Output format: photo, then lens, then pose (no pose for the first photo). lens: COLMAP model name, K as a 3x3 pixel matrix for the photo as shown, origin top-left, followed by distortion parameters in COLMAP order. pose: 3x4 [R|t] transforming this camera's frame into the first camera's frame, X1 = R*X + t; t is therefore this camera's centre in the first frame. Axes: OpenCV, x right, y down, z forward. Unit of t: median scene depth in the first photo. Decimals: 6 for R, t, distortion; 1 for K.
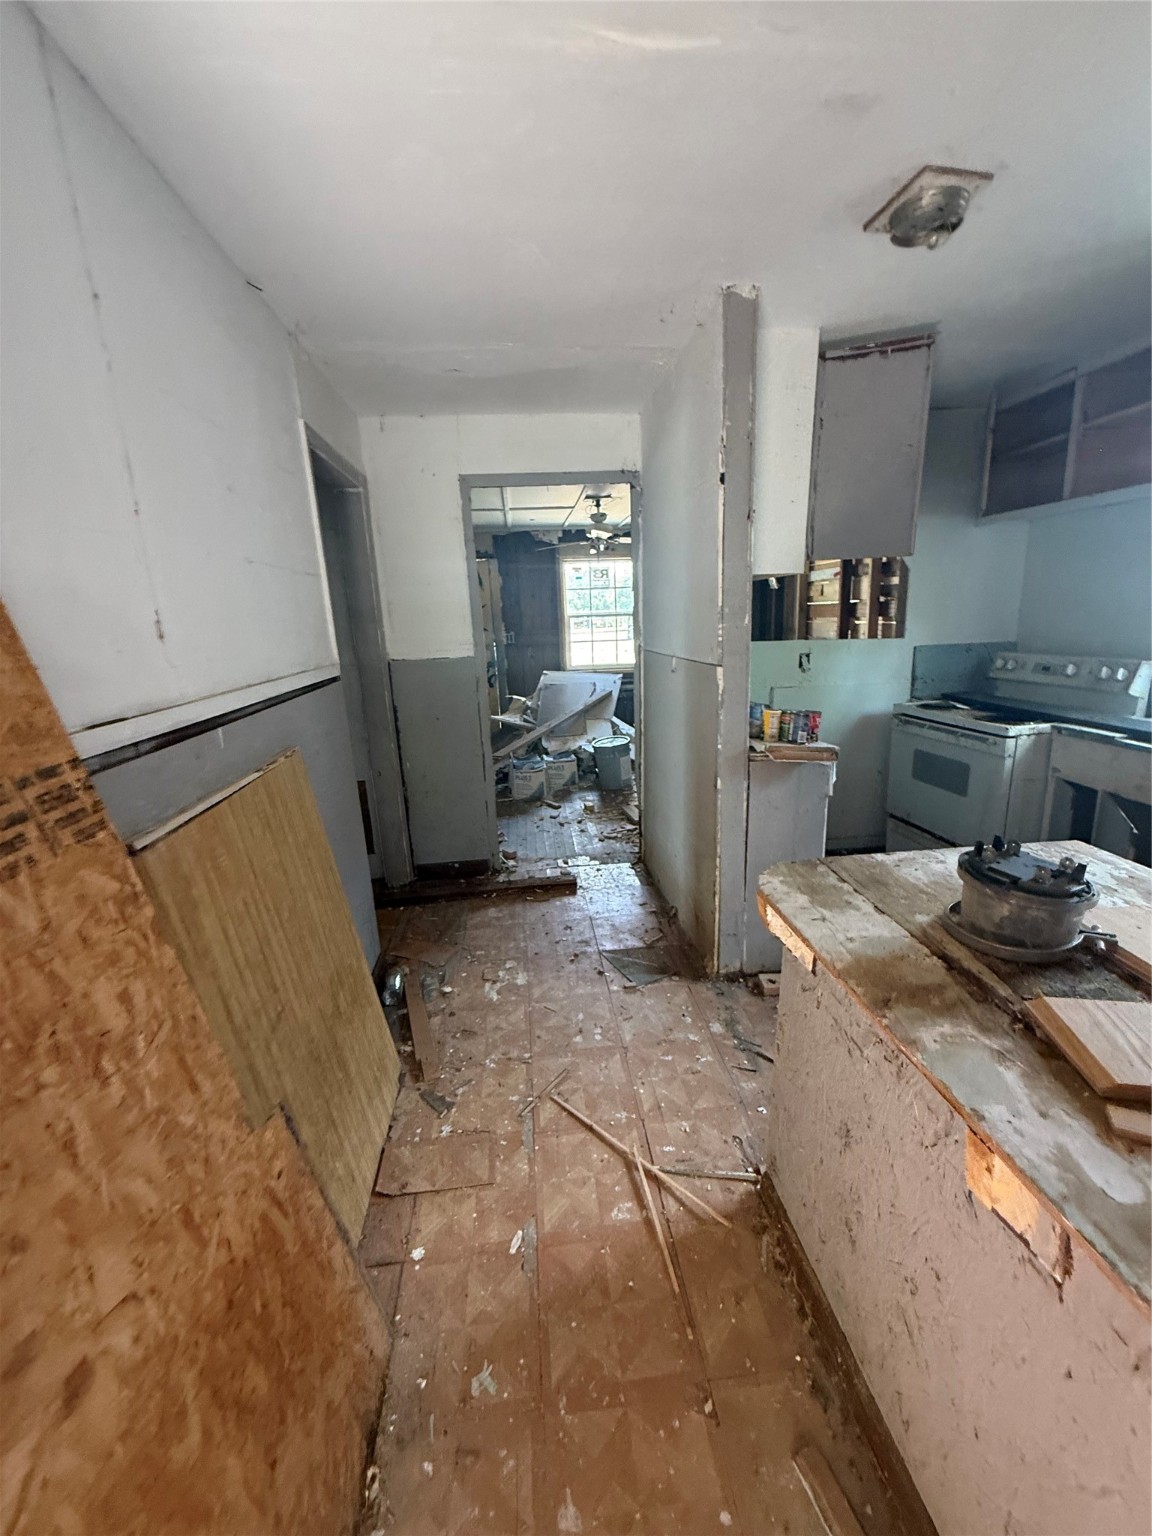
lens RADIAL K [[615.1, 0, 576.5], [0, 615.1, 767.3], [0, 0, 1]] dist [-0.000760, 0.000450]
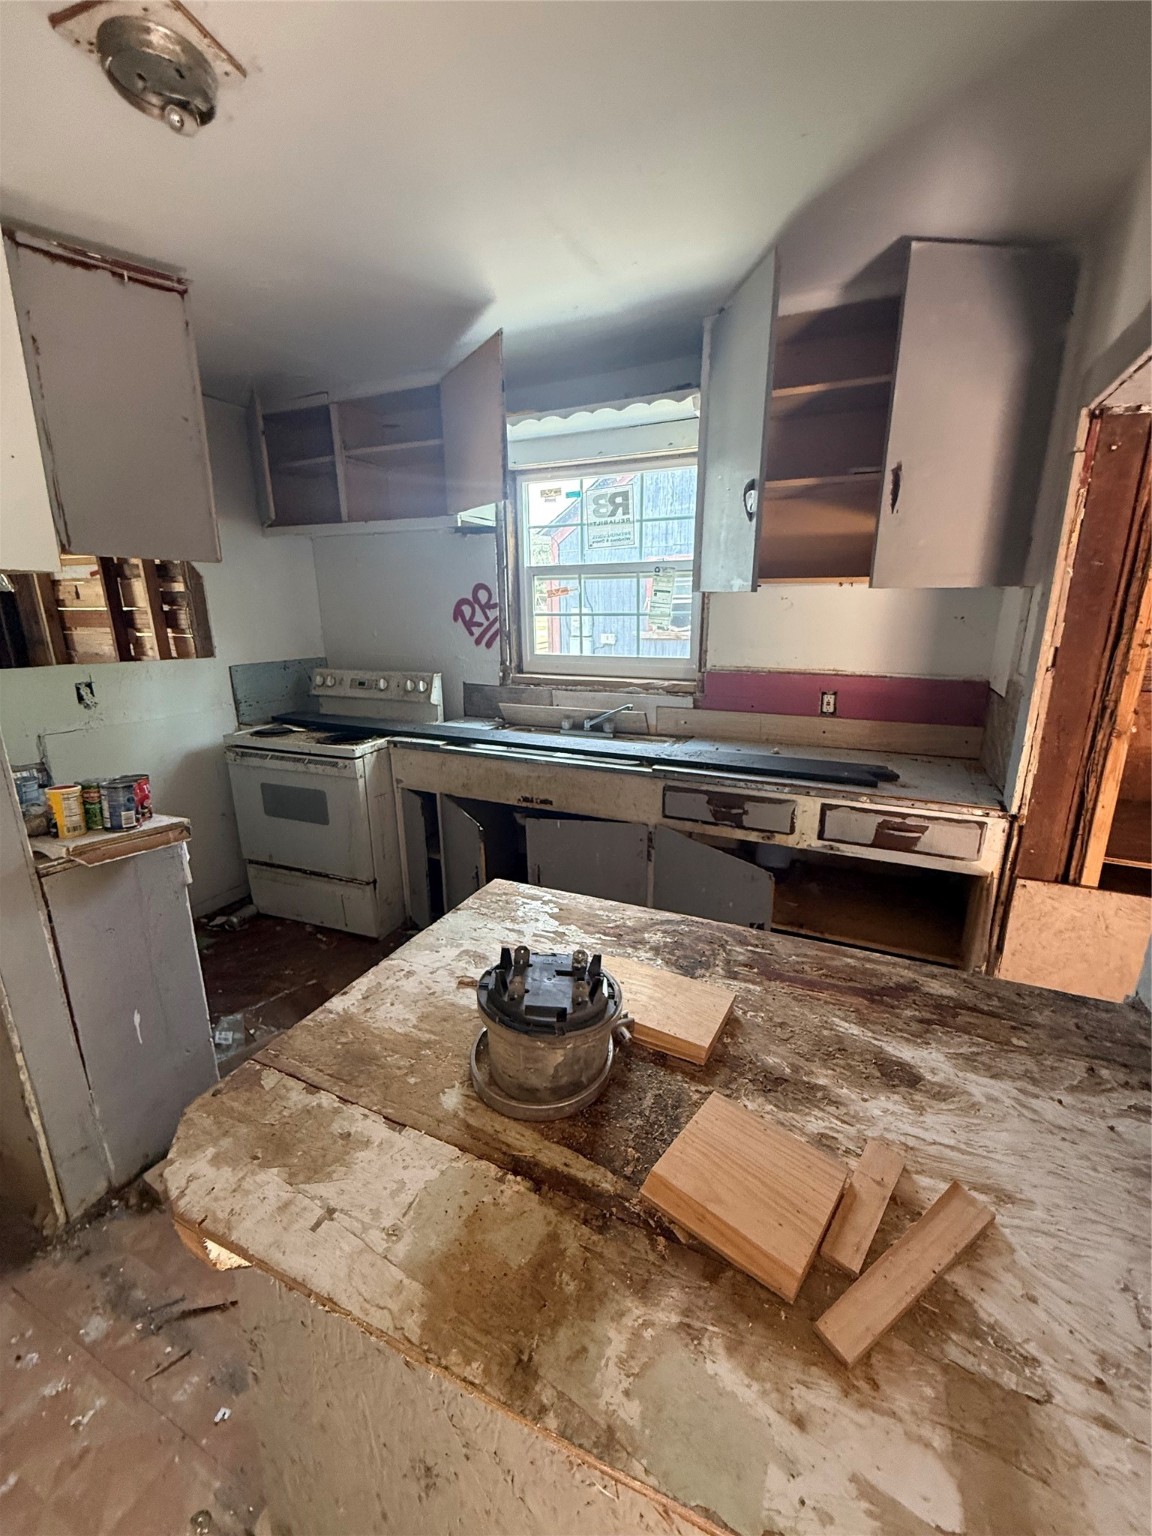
lens RADIAL K [[615.1, 0, 576.0], [0, 615.1, 768.0], [0, 0, 1]] dist [-0.000760, 0.000450]
pose [[0.503907, -0.180728, 0.844639, 0.048636], [0.187783, 0.977399, 0.097104, -0.067444], [-0.843098, 0.109678, 0.526456, 0.199361]]
